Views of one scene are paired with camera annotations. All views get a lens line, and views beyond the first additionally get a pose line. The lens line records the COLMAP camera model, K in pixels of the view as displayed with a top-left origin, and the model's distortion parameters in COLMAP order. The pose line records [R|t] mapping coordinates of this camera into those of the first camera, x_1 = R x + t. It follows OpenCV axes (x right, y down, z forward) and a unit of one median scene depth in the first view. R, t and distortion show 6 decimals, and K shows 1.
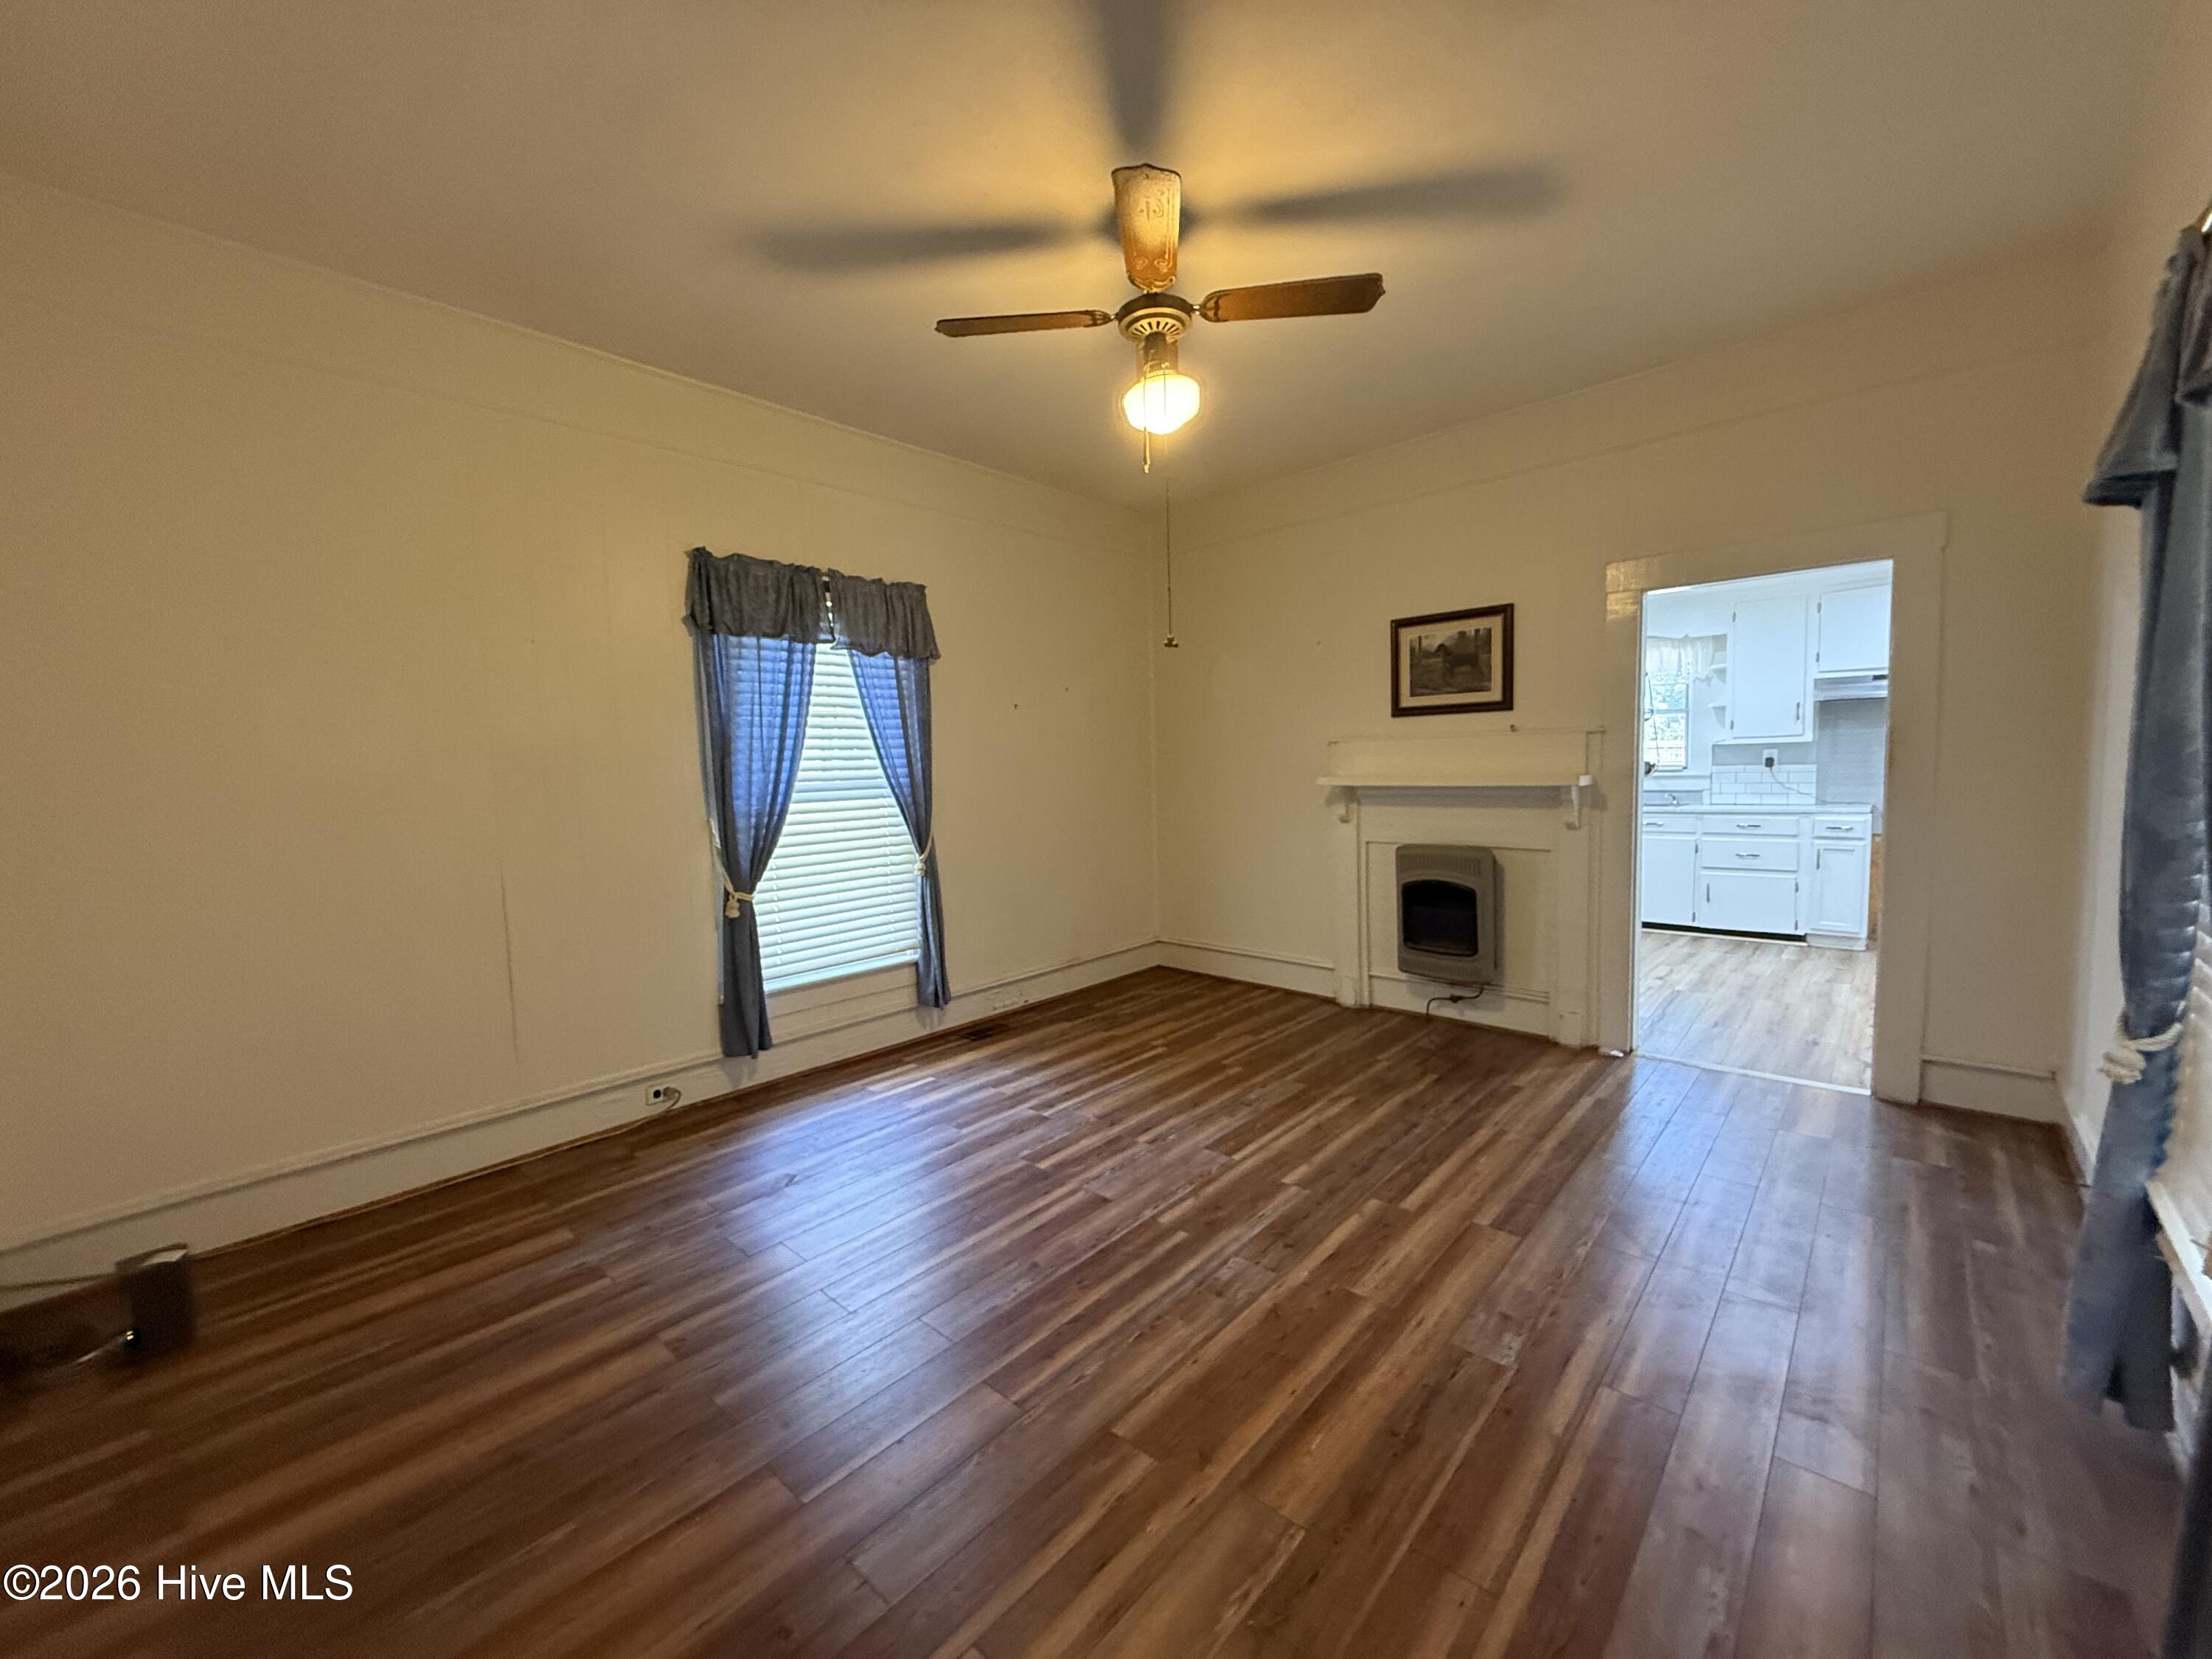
lens RADIAL K [[884.8, 0, 1099.7], [0, 884.8, 830.6], [0, 0, 1]] dist [-0.002722, 0.000085]
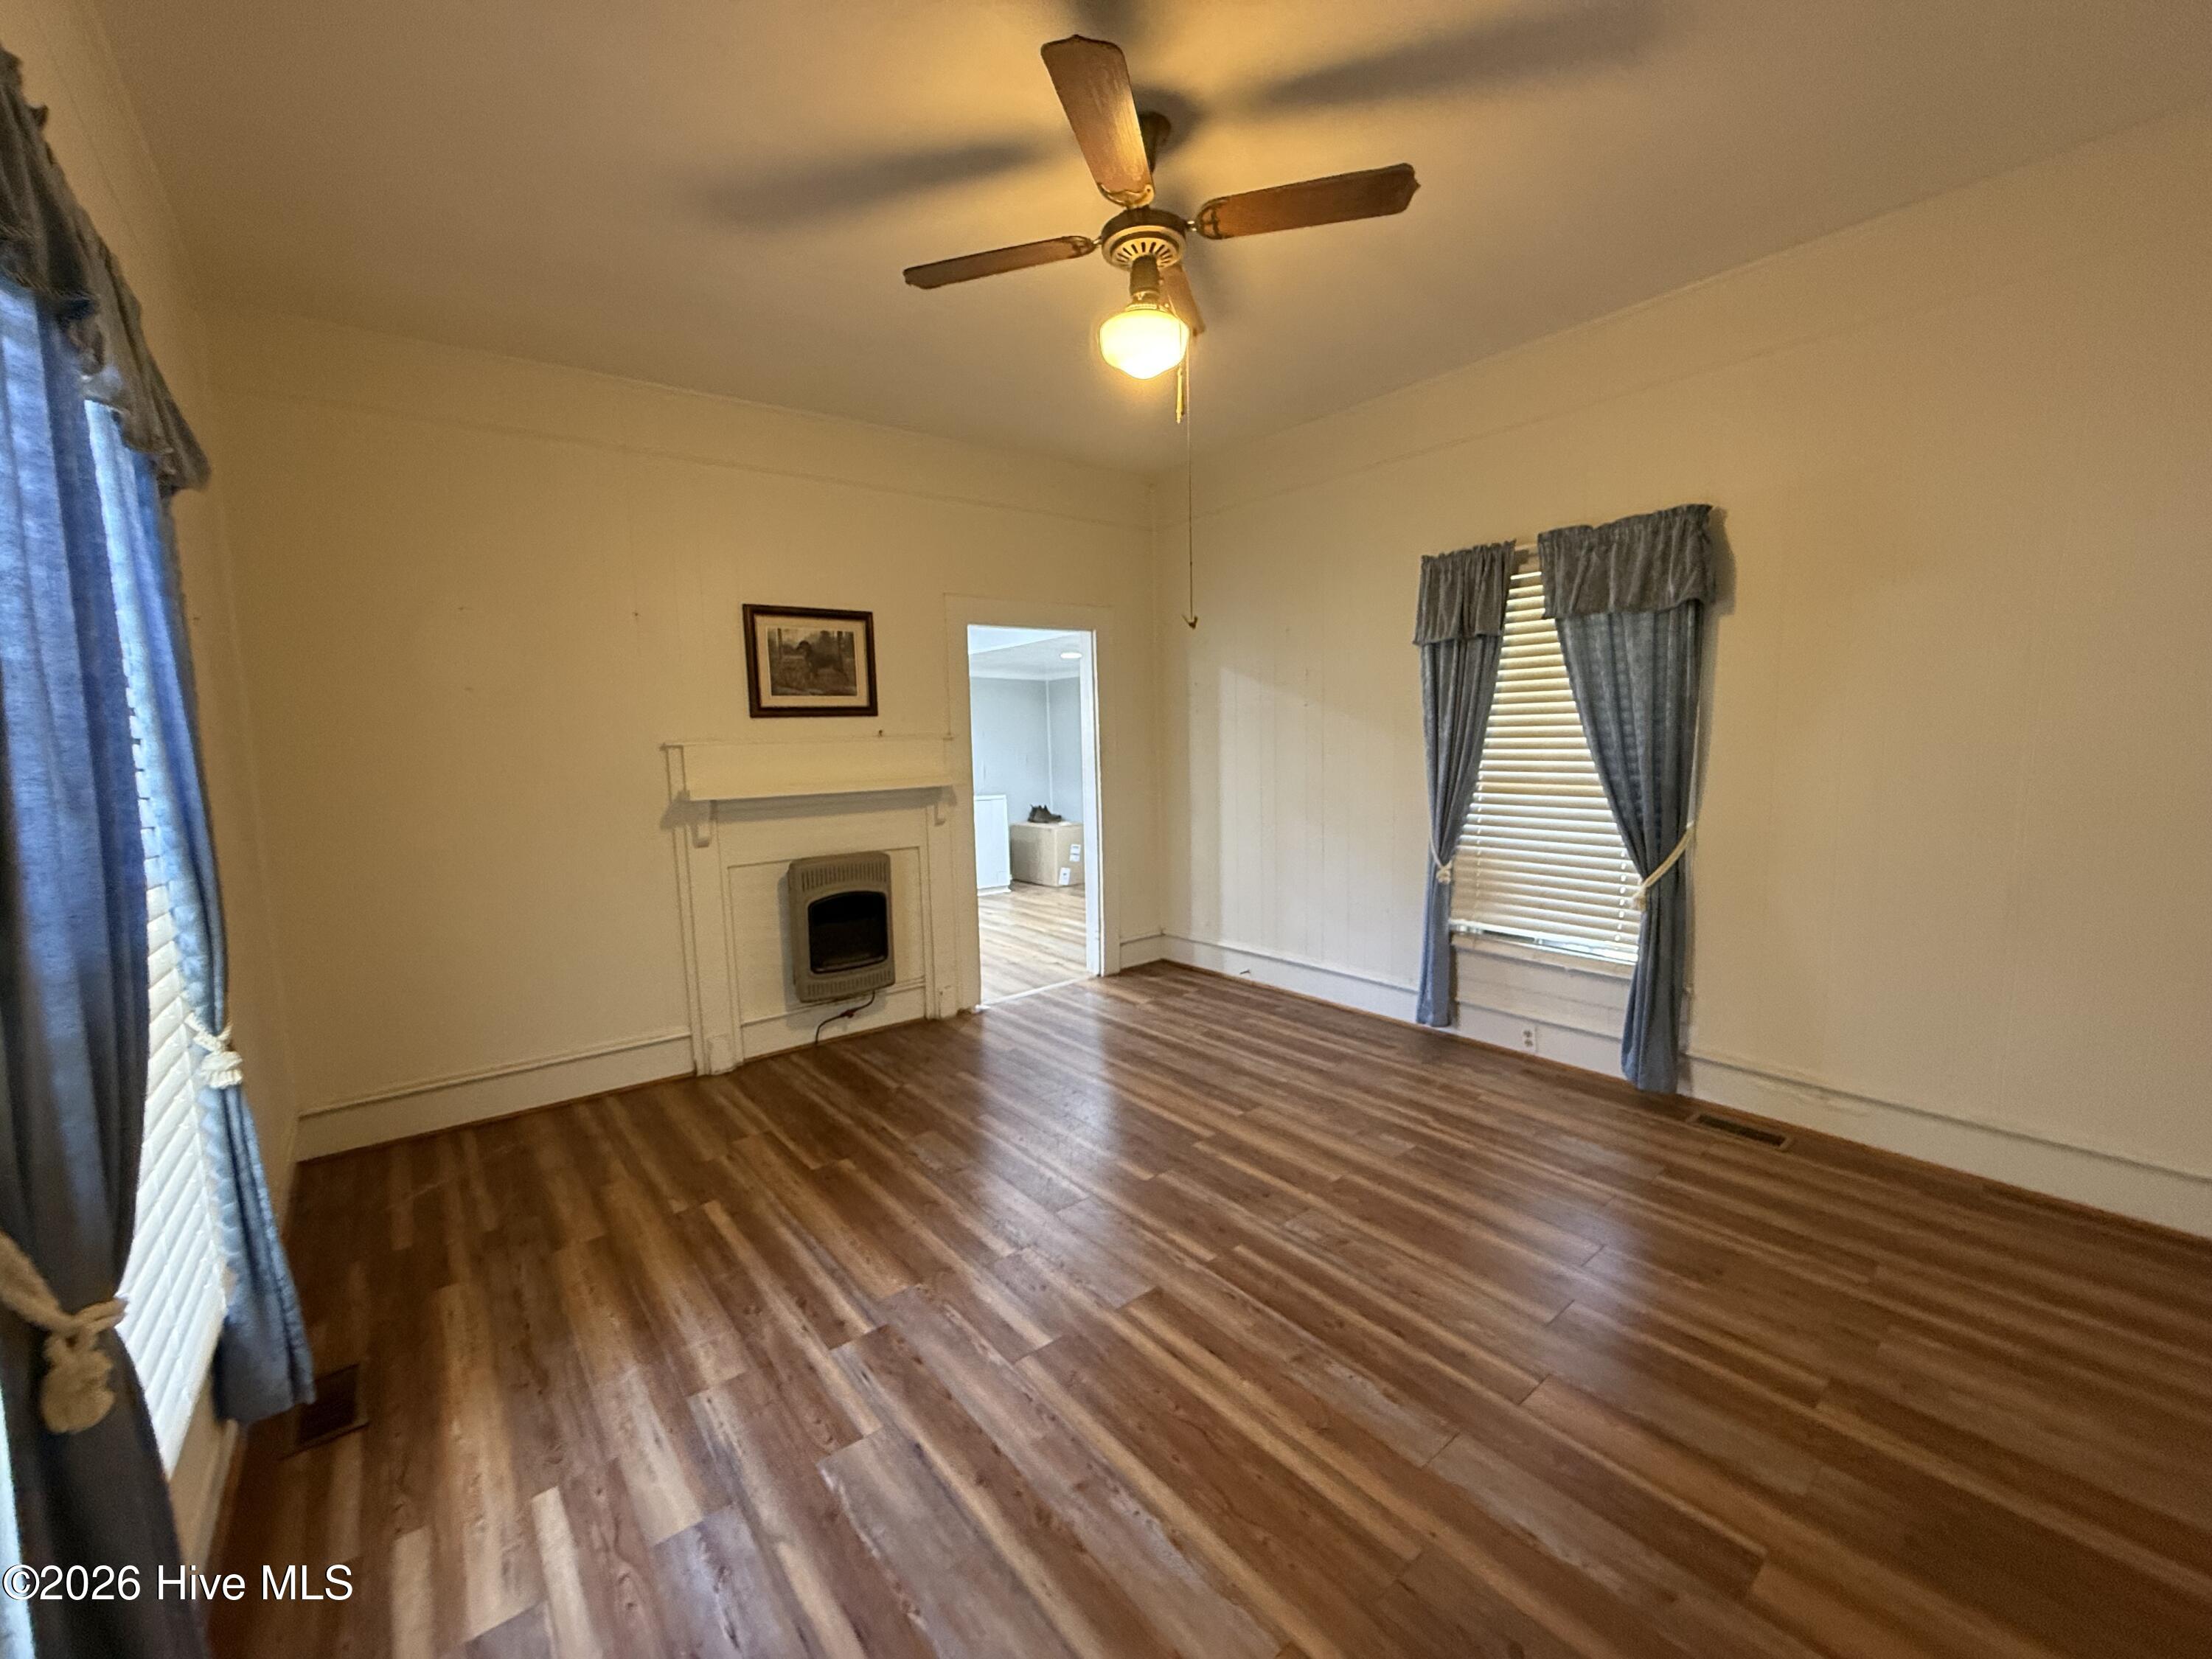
lens RADIAL K [[884.8, 0, 1101.8], [0, 884.8, 826.9], [0, 0, 1]] dist [-0.002722, 0.000085]
pose [[0.155908, -0.074122, 0.984987, -0.516734], [0.105965, 0.992681, 0.057929, -0.039842], [-0.982071, 0.095342, 0.162621, 0.588512]]
